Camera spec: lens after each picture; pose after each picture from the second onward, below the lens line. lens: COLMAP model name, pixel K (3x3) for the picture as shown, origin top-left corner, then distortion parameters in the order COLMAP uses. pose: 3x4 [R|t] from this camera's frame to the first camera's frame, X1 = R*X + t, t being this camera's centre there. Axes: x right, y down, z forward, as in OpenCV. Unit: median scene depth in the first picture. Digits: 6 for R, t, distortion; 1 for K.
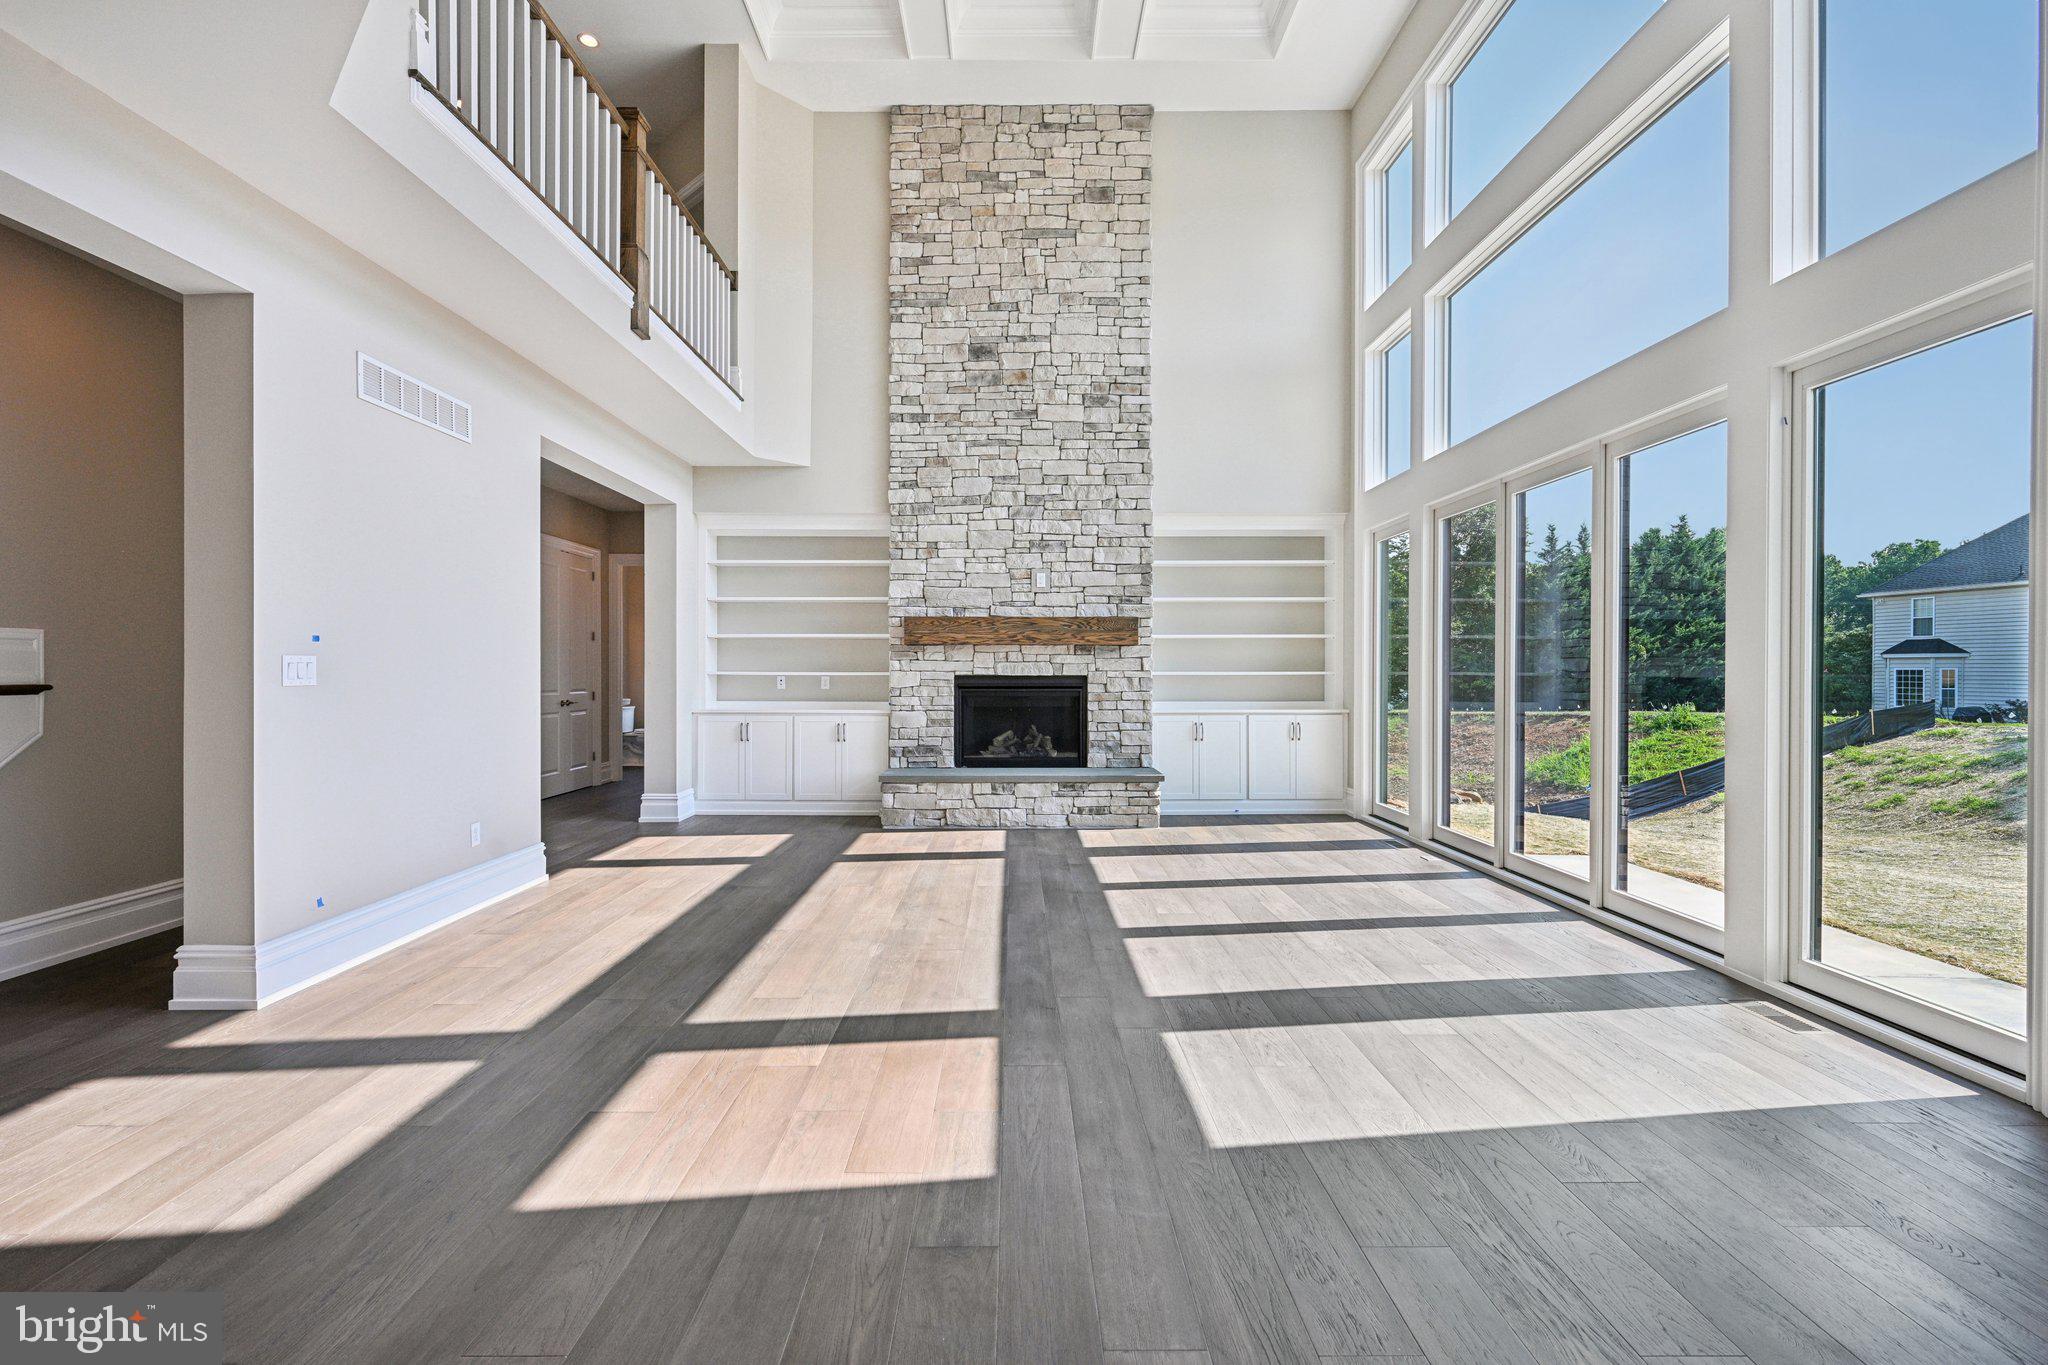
lens RADIAL K [[912.3, 0, 1013.9], [0, 912.3, 679.4], [0, 0, 1]] dist [-0.002856, -0.000757]
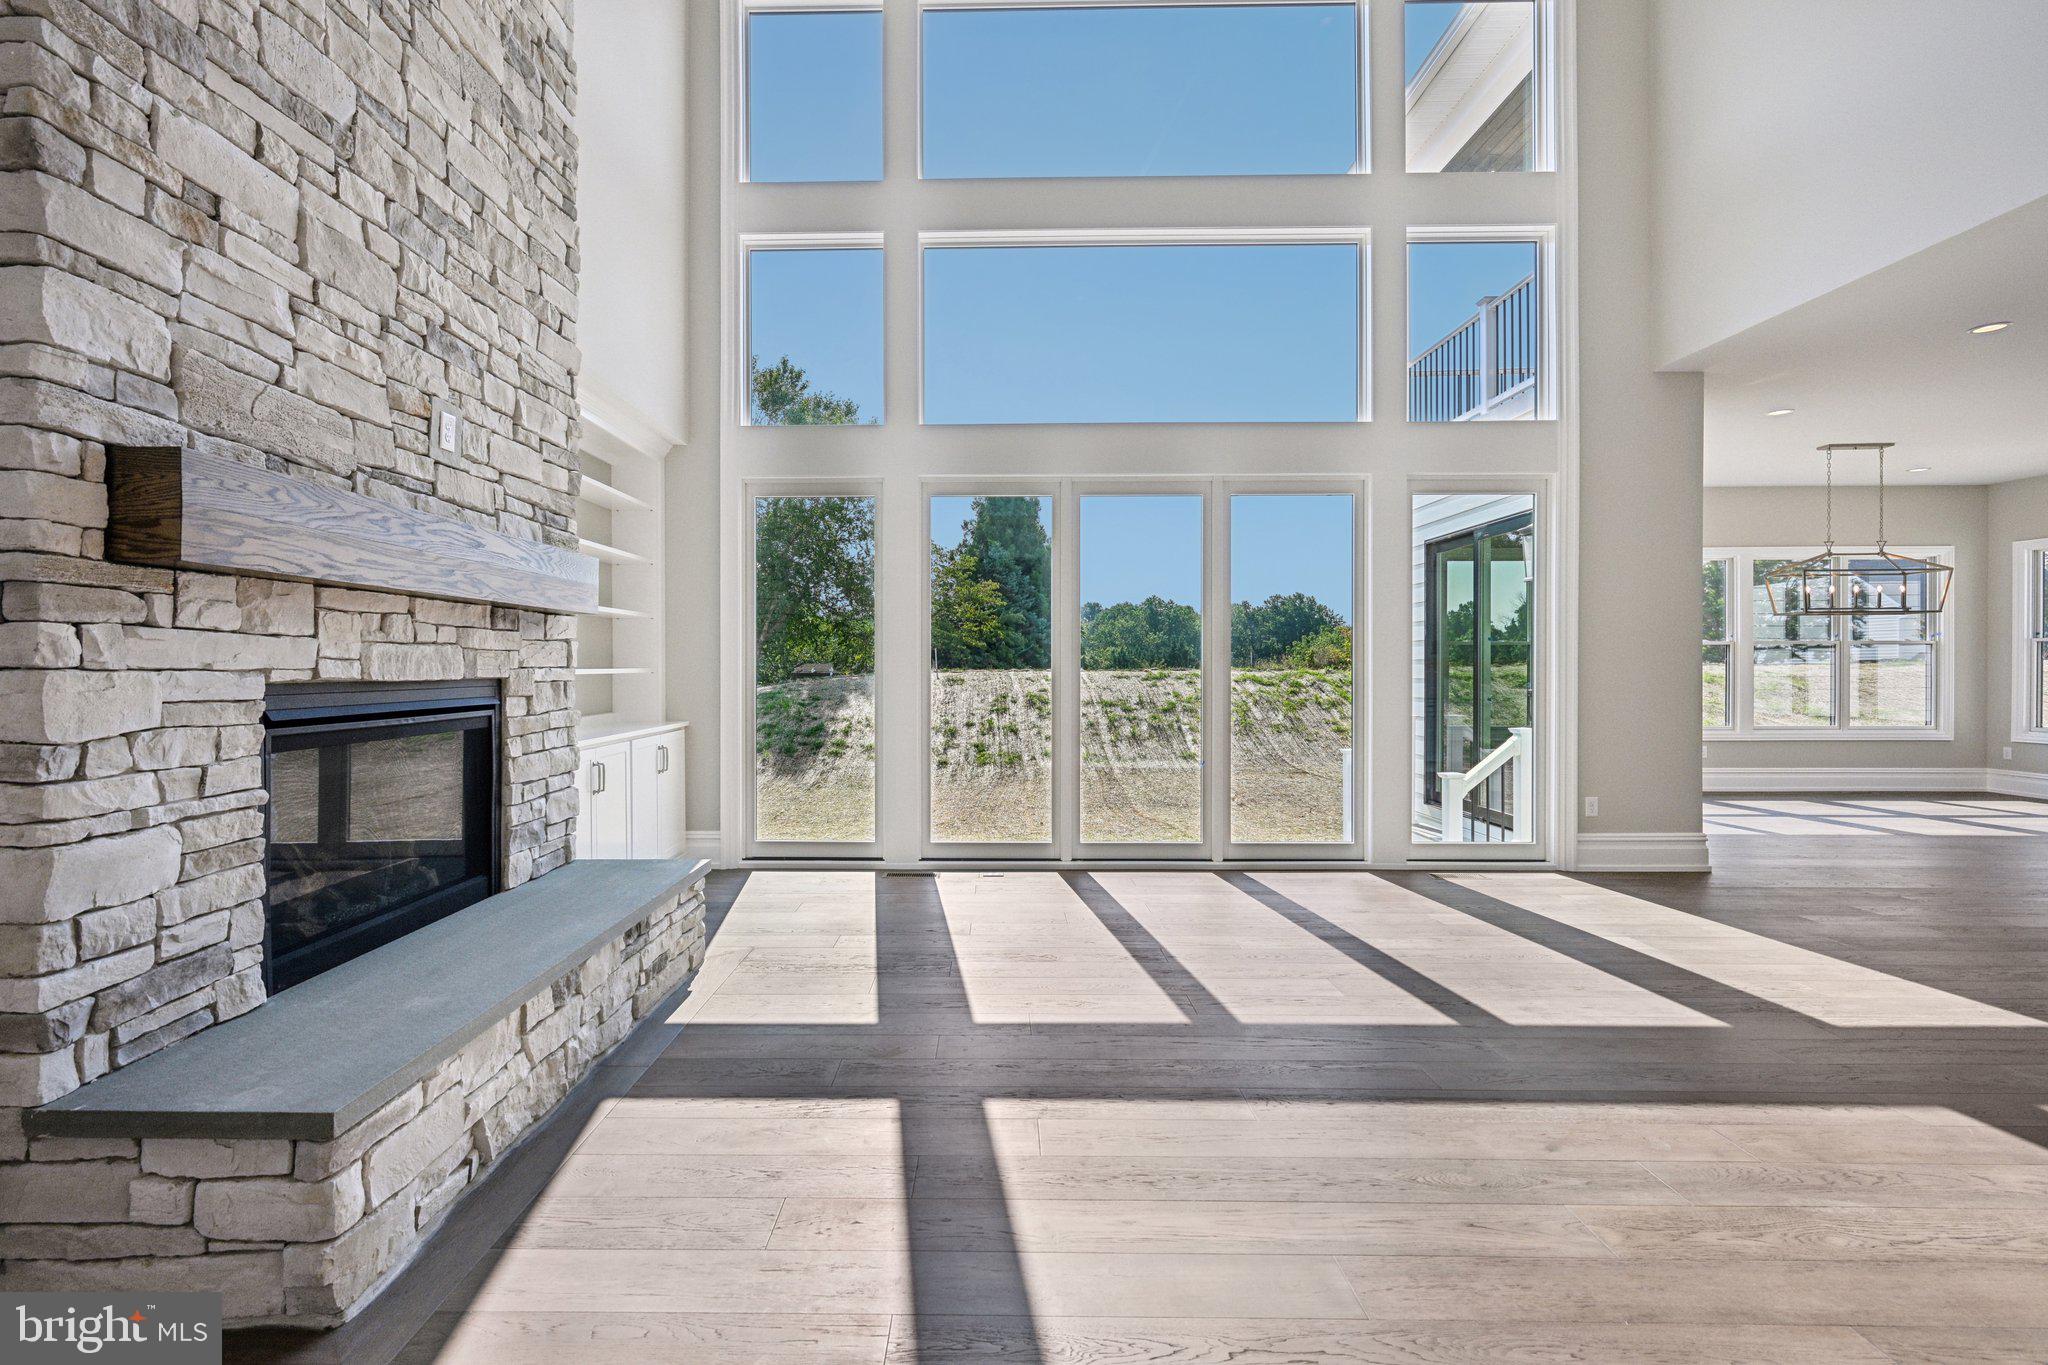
lens RADIAL K [[925.1, 0, 968.3], [0, 925.1, 678.3], [0, 0, 1]] dist [-0.005837, 0.001872]
pose [[0.024071, -0.013560, 0.999618, -0.355223], [0.009459, 0.999866, 0.013336, -0.008211], [-0.999666, 0.009134, 0.024196, 0.770270]]
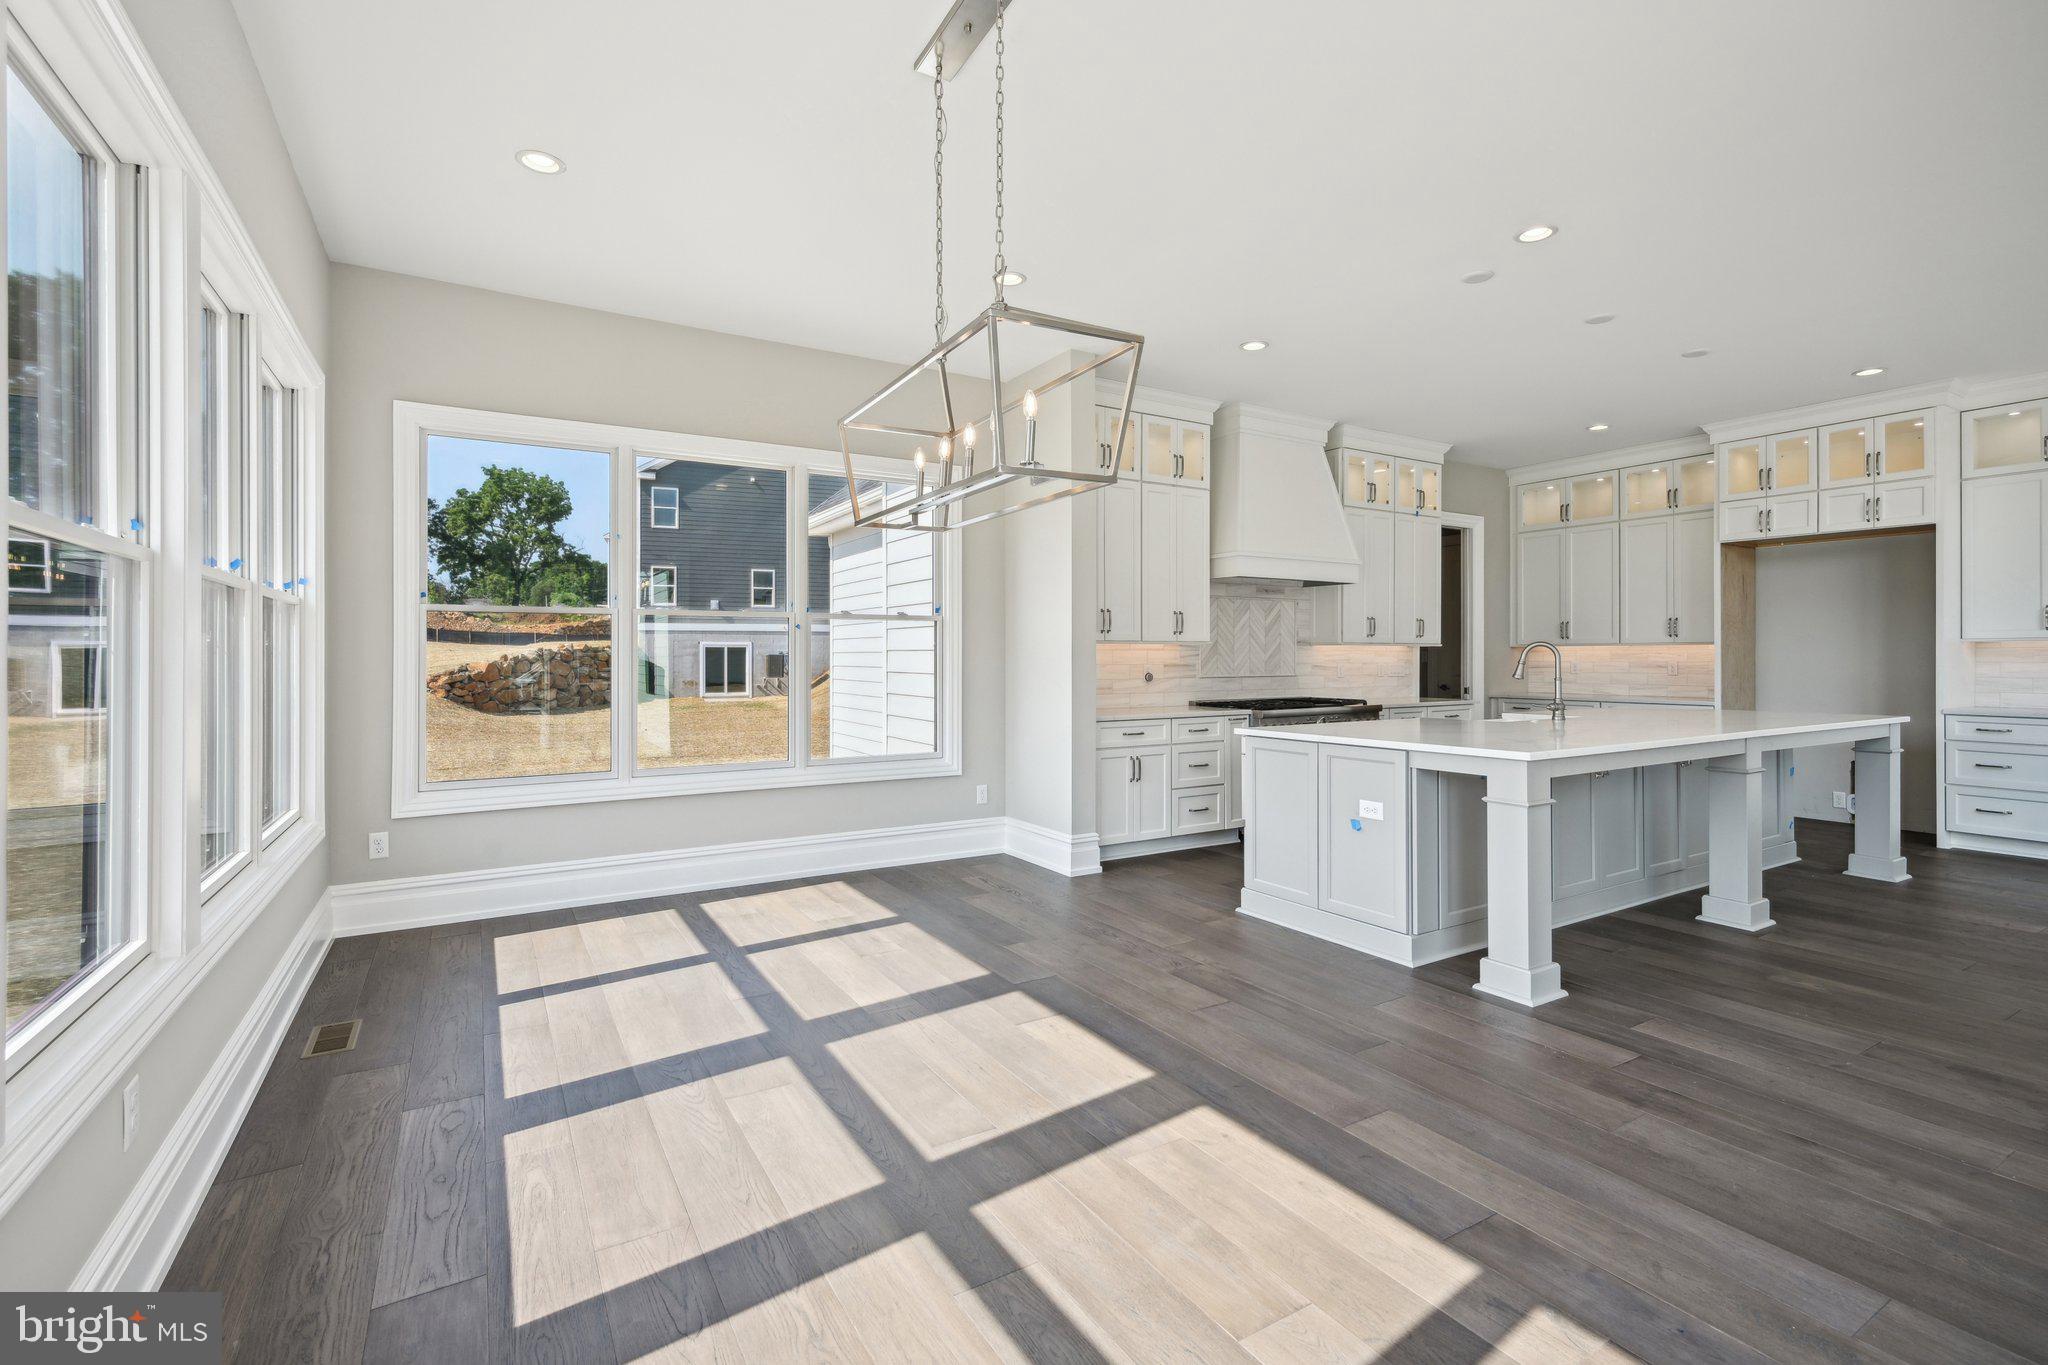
lens RADIAL K [[912.3, 0, 1036.4], [0, 912.3, 667.0], [0, 0, 1]] dist [-0.002856, -0.000757]
pose [[-0.852962, 0.006051, -0.521937, 0.759974], [-0.002984, 0.999860, 0.016469, -0.001223], [0.521964, 0.015605, -0.852825, 0.166886]]
